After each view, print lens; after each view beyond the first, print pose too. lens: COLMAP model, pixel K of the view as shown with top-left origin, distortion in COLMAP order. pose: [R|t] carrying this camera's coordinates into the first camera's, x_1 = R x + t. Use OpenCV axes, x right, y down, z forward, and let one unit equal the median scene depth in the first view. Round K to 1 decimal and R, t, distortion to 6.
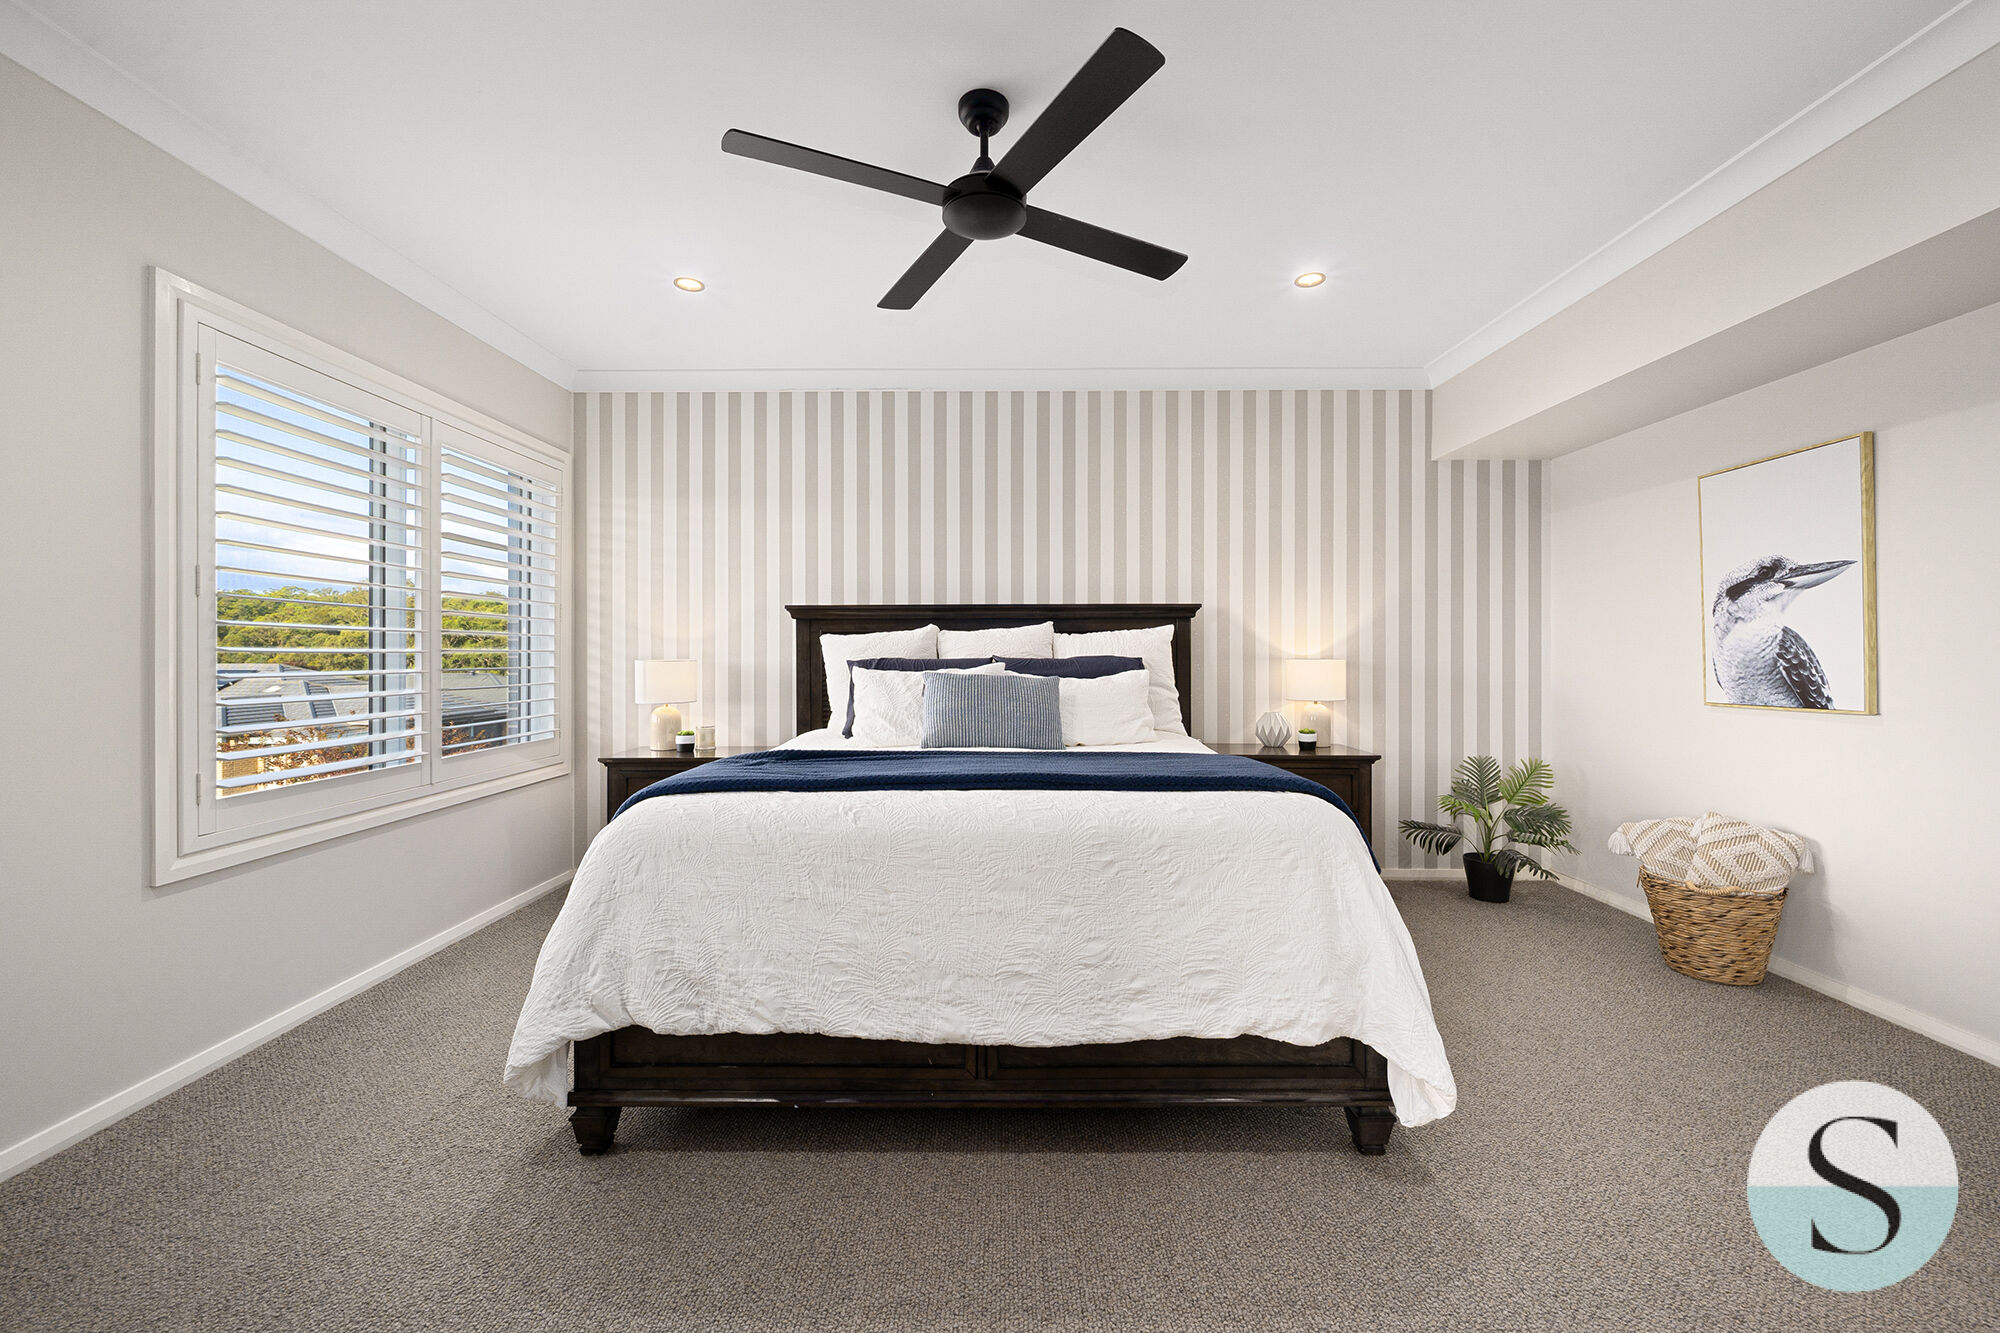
lens RADIAL K [[798.4, 0, 997.1], [0, 798.4, 658.6], [0, 0, 1]] dist [0.000499, 0.000227]
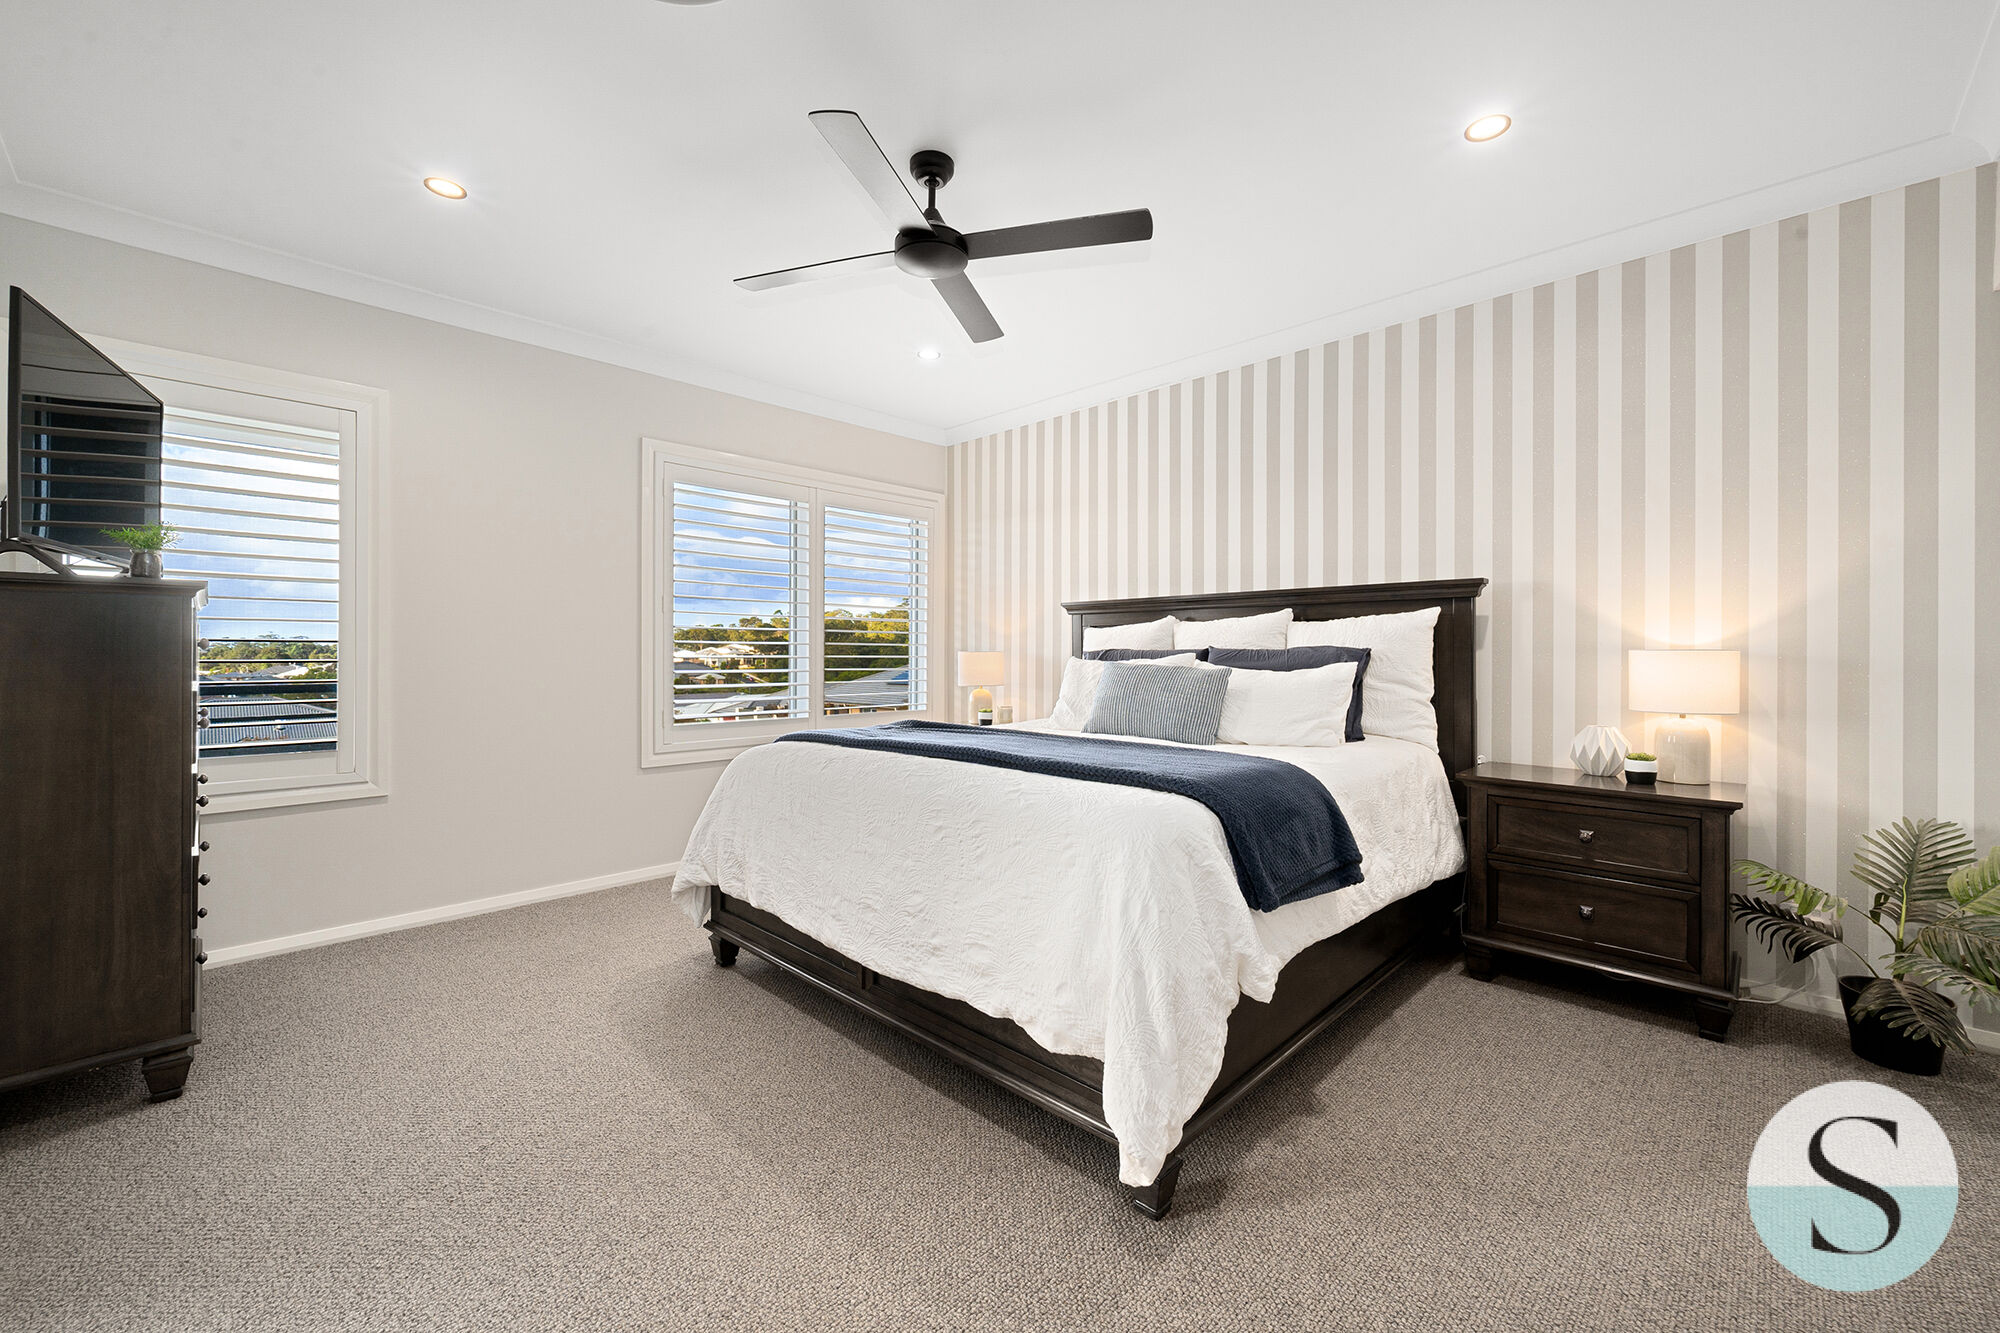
lens RADIAL K [[798.4, 0, 994.0], [0, 798.4, 658.5], [0, 0, 1]] dist [0.000499, 0.000227]
pose [[0.713818, 0.006600, -0.700300, 0.467813], [-0.006732, 0.999974, 0.002562, 0.009430], [0.700299, 0.002885, 0.713844, 0.131374]]
